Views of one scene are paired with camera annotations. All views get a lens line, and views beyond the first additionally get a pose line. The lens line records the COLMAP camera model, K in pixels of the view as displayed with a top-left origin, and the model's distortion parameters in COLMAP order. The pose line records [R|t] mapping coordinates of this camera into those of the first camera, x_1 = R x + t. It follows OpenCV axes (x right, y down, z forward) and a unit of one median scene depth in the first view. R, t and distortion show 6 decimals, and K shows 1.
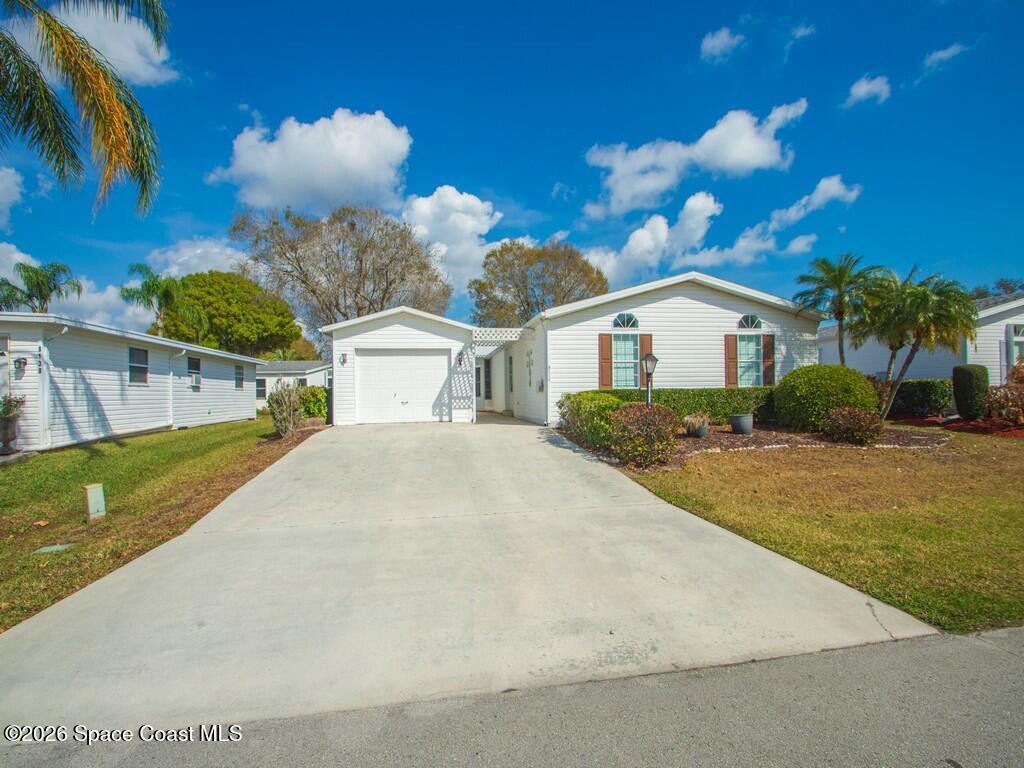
lens RADIAL K [[517.7, 0, 512.0], [0, 517.7, 384.0], [0, 0, 1]] dist [0.001648, 0.000805]
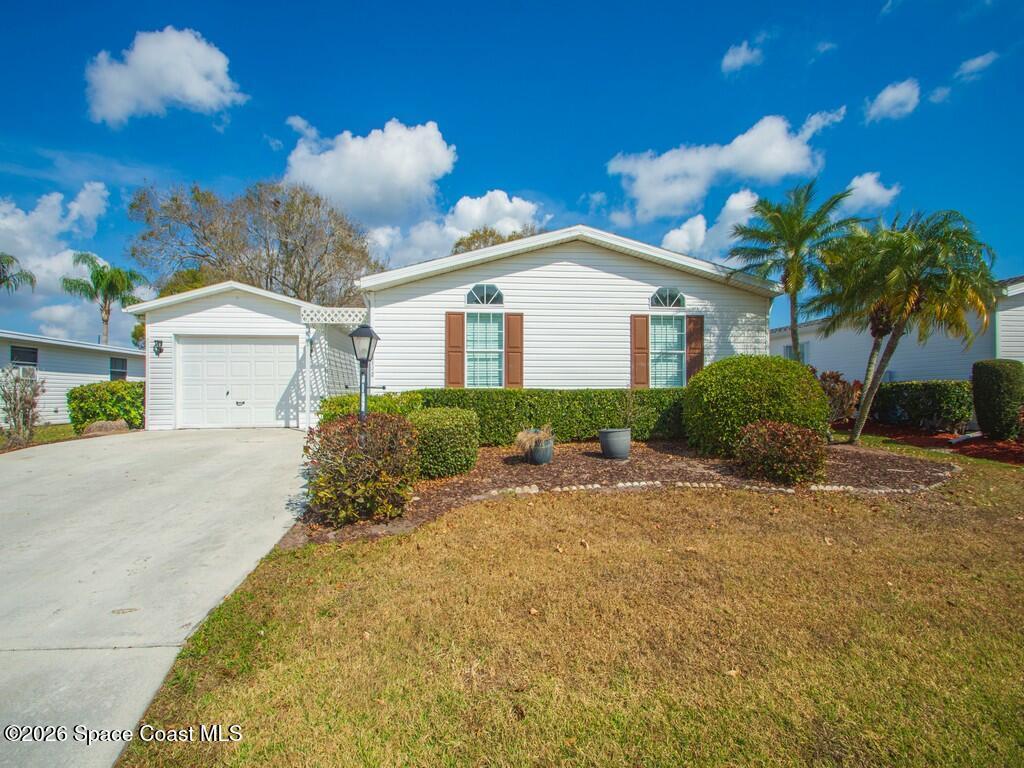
lens RADIAL K [[495.5, 0, 512.0], [0, 495.5, 384.0], [0, 0, 1]] dist [0.001092, 0.000300]
pose [[0.996511, 0.010781, -0.082762, 0.306486], [-0.010805, 0.999942, 0.000159, 0.002380], [0.082759, 0.000736, 0.996569, 0.302757]]
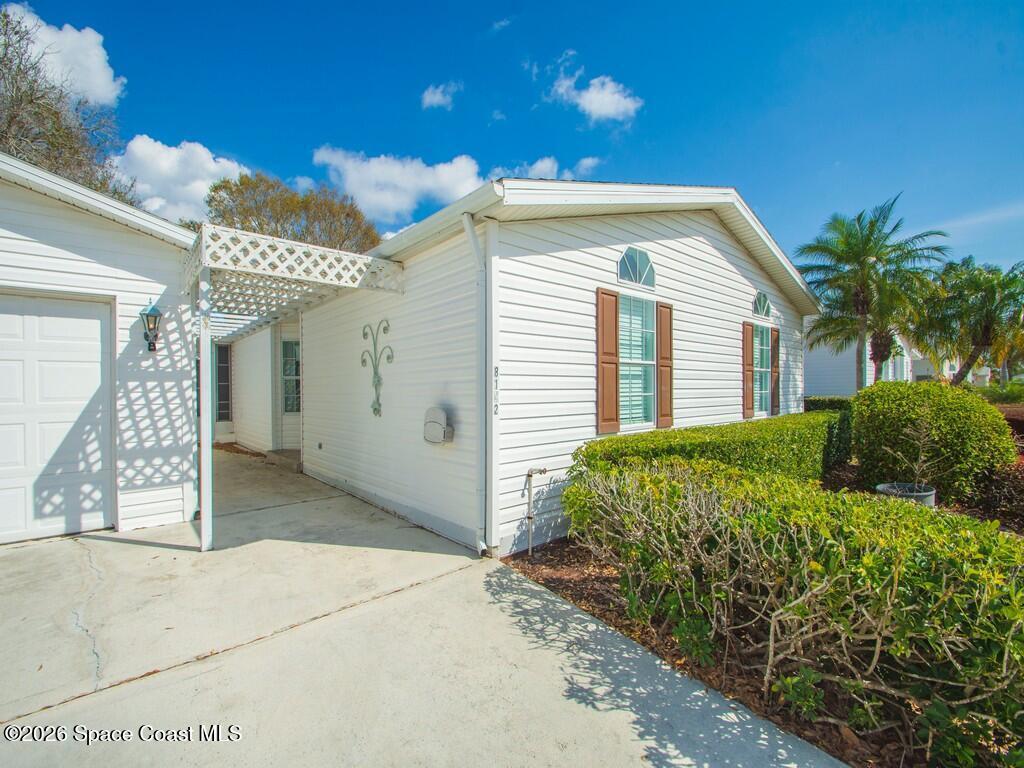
lens RADIAL K [[435.0, 0, 467.8], [0, 435.0, 388.3], [0, 0, 1]] dist [-0.001561, -0.000049]
pose [[0.845928, 0.005425, 0.533270, -0.086724], [-0.019411, 0.999599, 0.020623, -0.025947], [-0.532944, -0.027797, 0.845694, 0.746996]]
